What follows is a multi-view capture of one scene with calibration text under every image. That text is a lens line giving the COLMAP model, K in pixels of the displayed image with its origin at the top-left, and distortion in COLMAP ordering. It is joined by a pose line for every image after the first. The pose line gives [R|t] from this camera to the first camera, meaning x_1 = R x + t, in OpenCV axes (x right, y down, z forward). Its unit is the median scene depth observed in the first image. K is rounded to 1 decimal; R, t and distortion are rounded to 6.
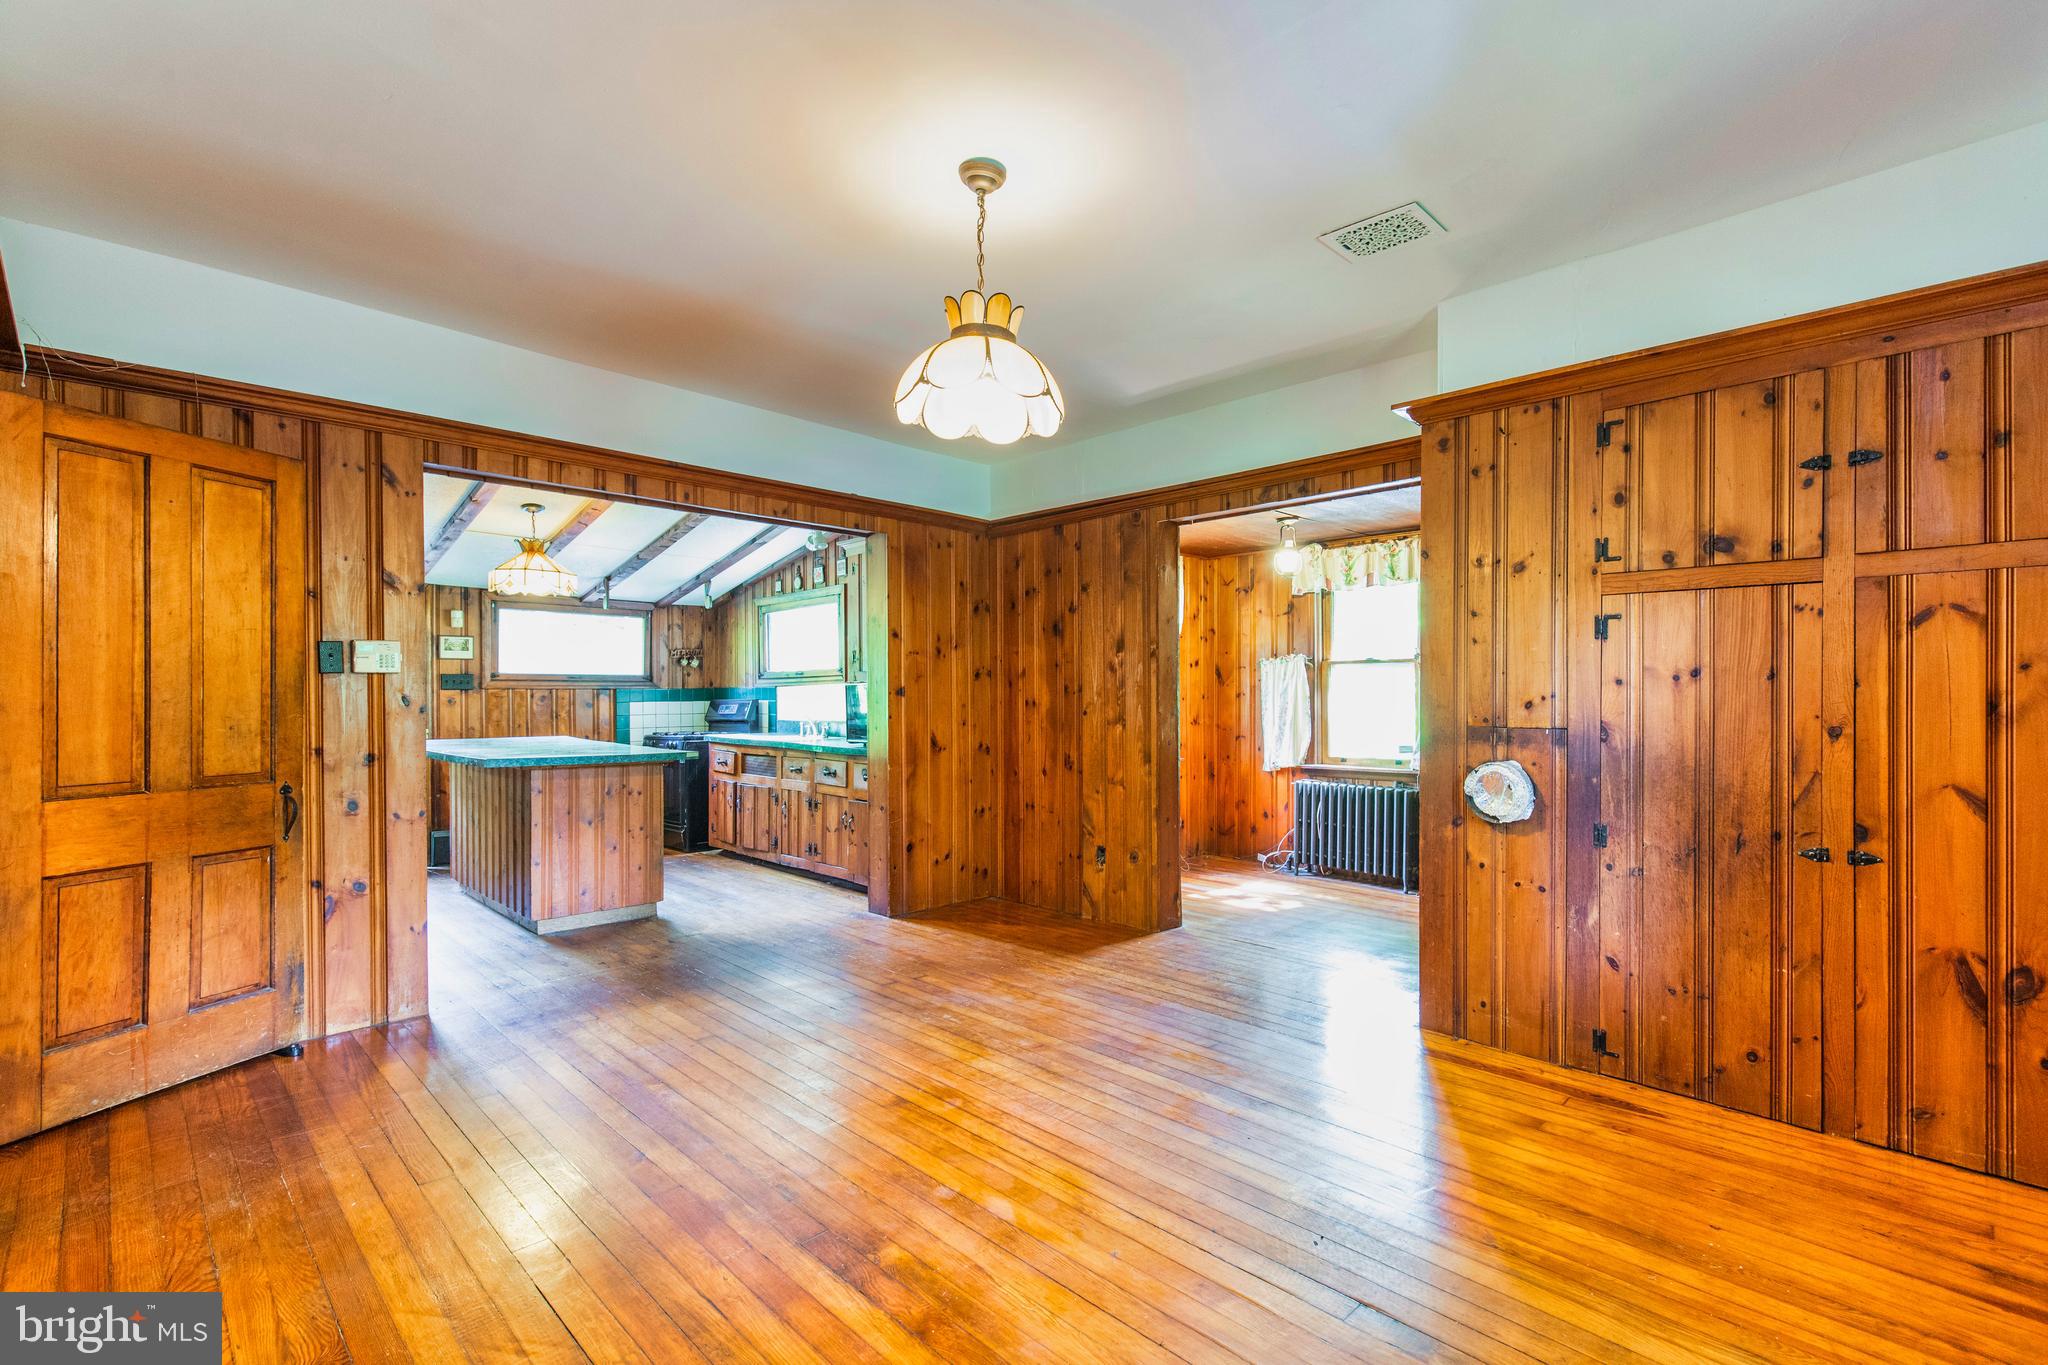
lens RADIAL K [[915.4, 0, 1069.2], [0, 915.4, 687.0], [0, 0, 1]] dist [-0.000195, -0.000141]
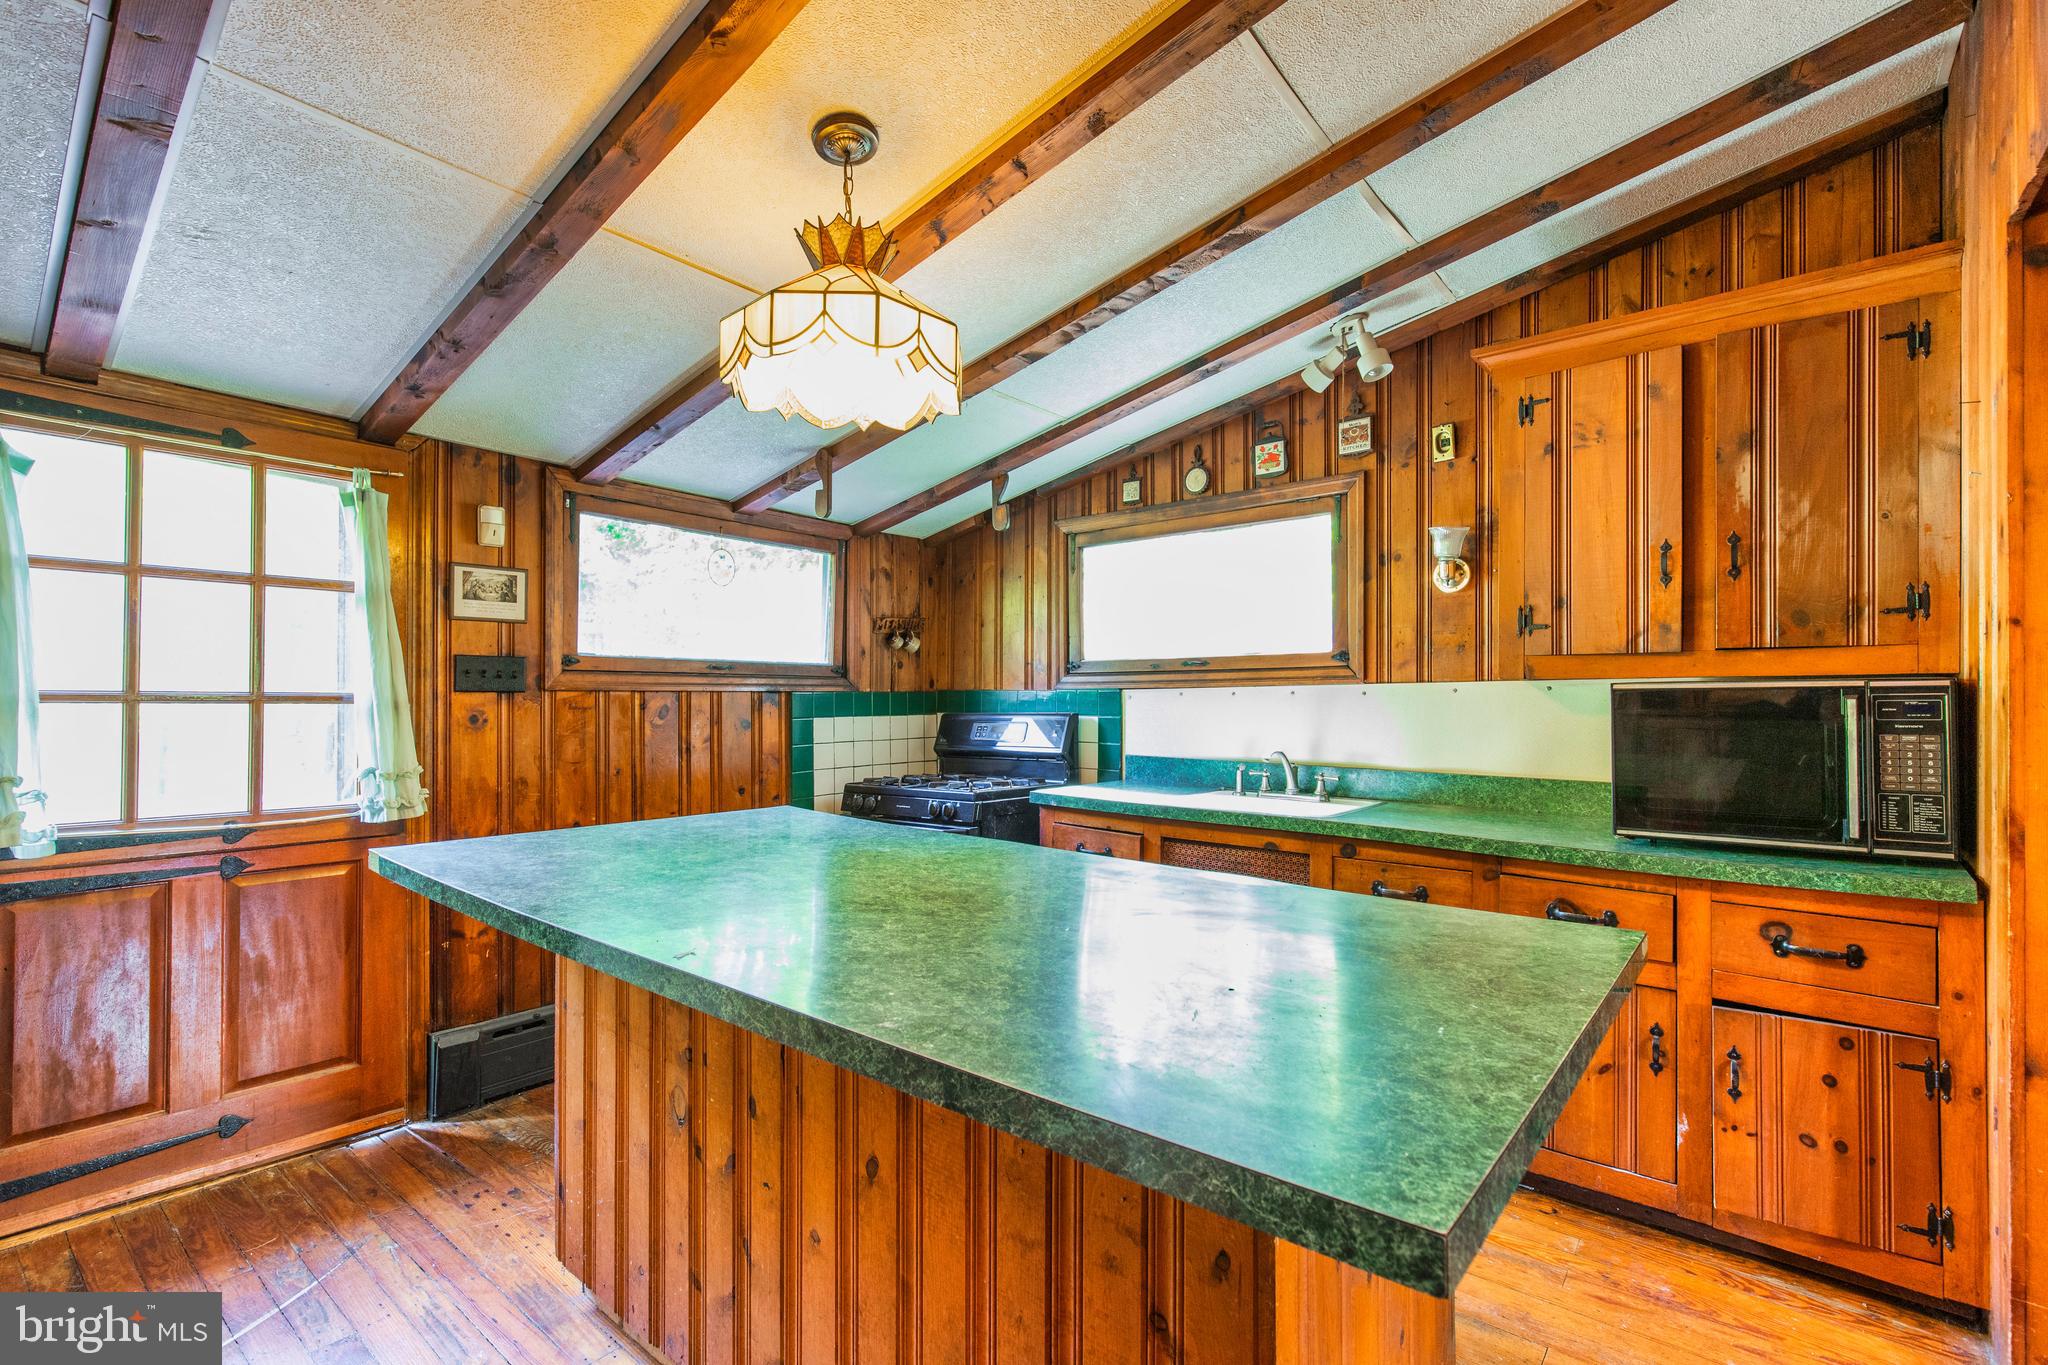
lens RADIAL K [[915.4, 0, 1069.2], [0, 915.4, 687.0], [0, 0, 1]] dist [-0.000195, -0.000141]
pose [[0.994788, 0.006551, 0.101756, -0.415771], [-0.006176, 0.999973, -0.004002, 0.000650], [-0.101779, 0.003353, 0.994801, 0.513536]]
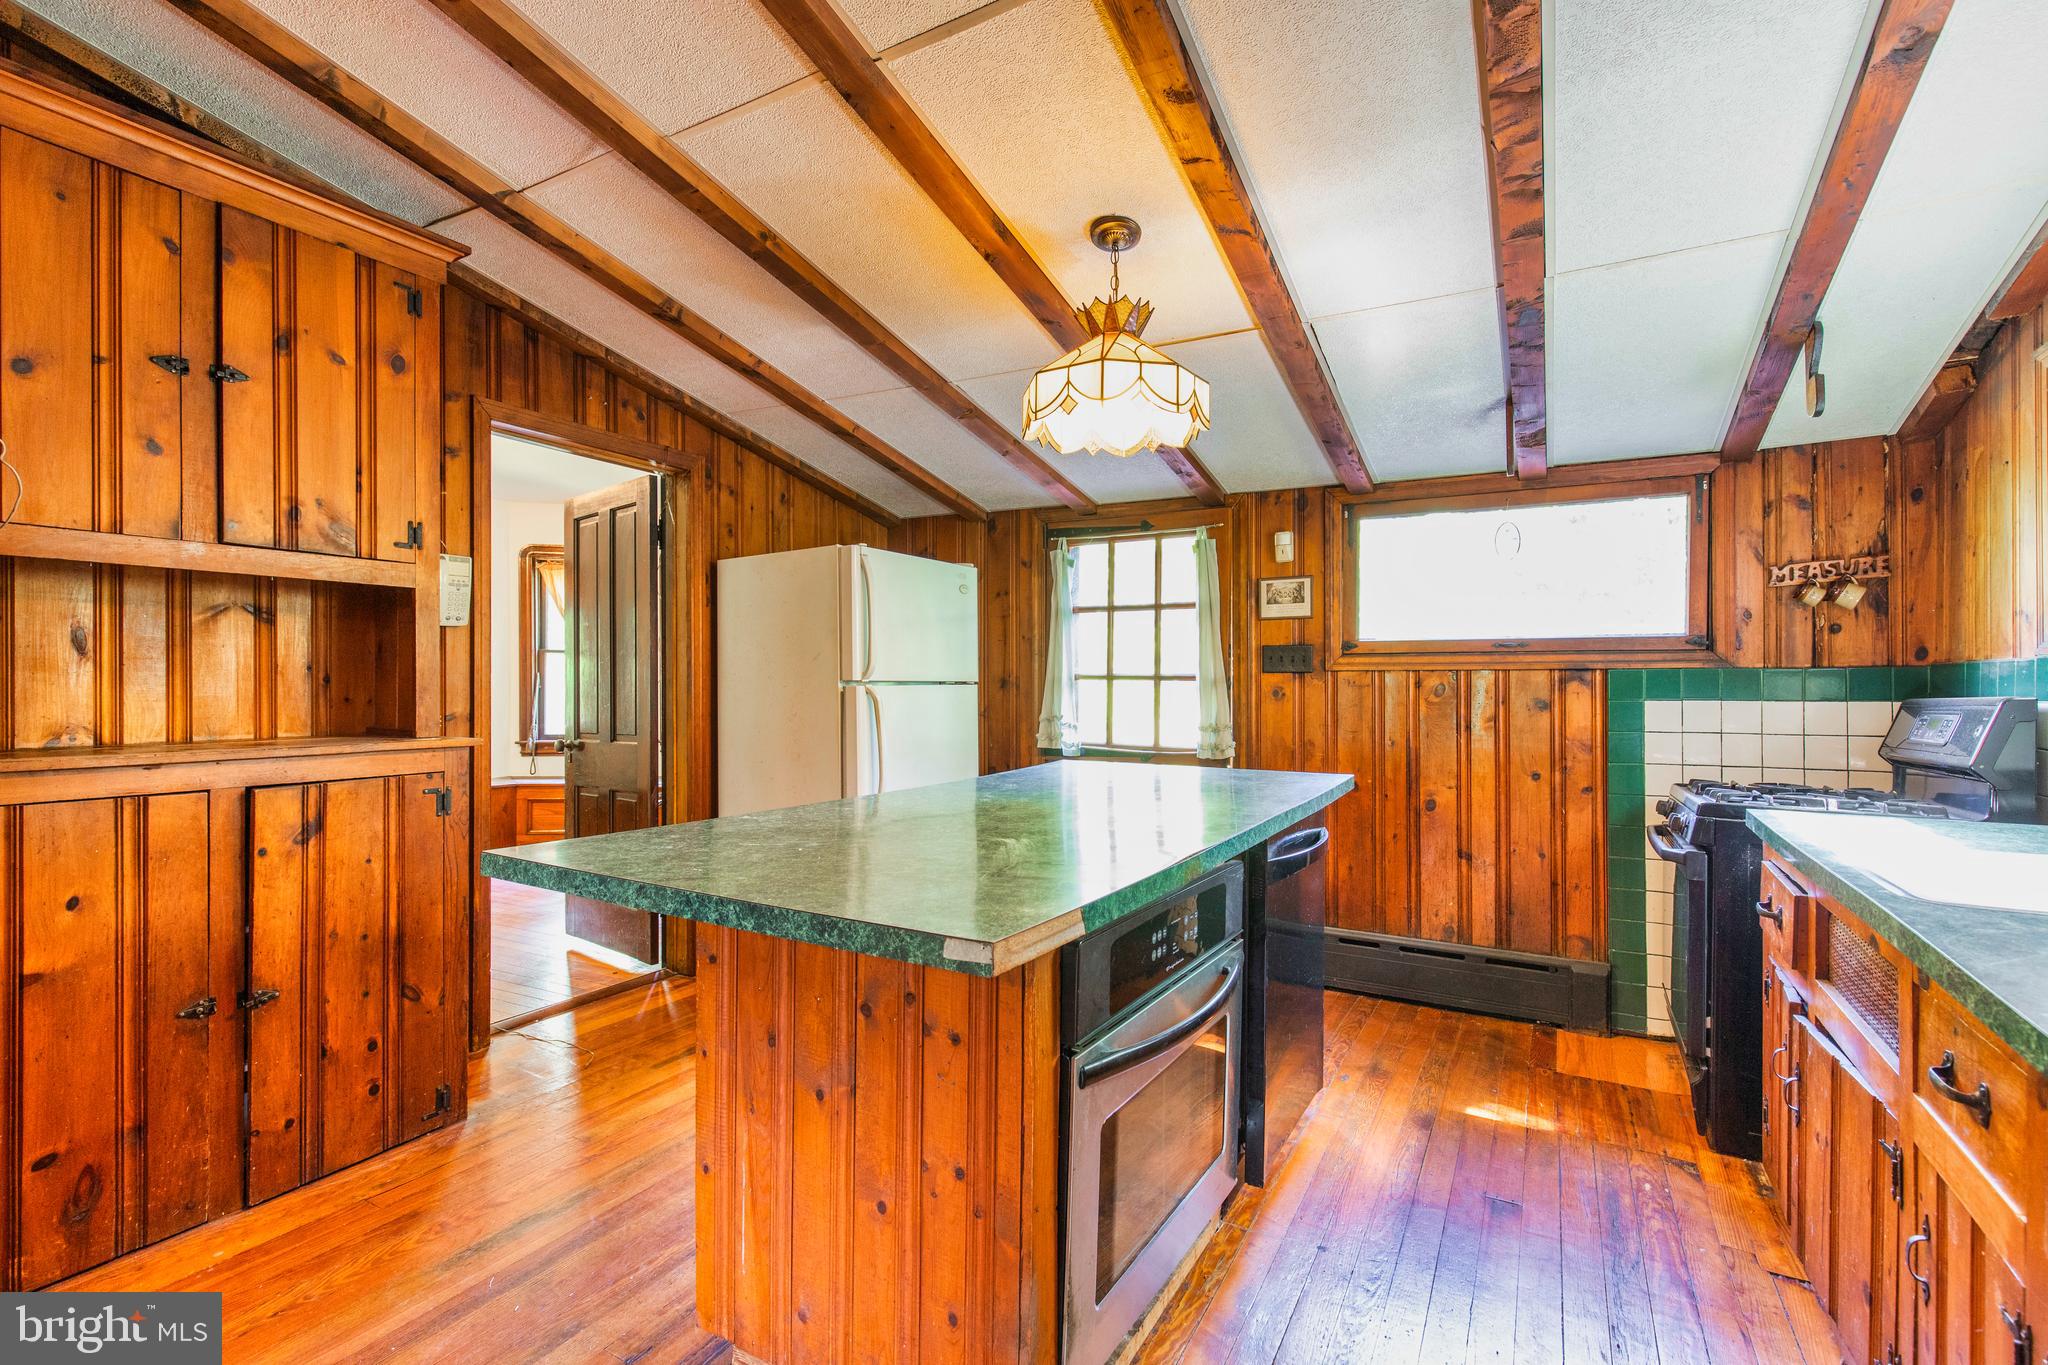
lens RADIAL K [[929.7, 0, 1014.9], [0, 929.7, 676.6], [0, 0, 1]] dist [0.000254, 0.000505]
pose [[0.222511, -0.008638, -0.974892, -0.139435], [0.000342, 0.999961, -0.008782, 0.009754], [0.974930, 0.001621, 0.222506, 0.665670]]
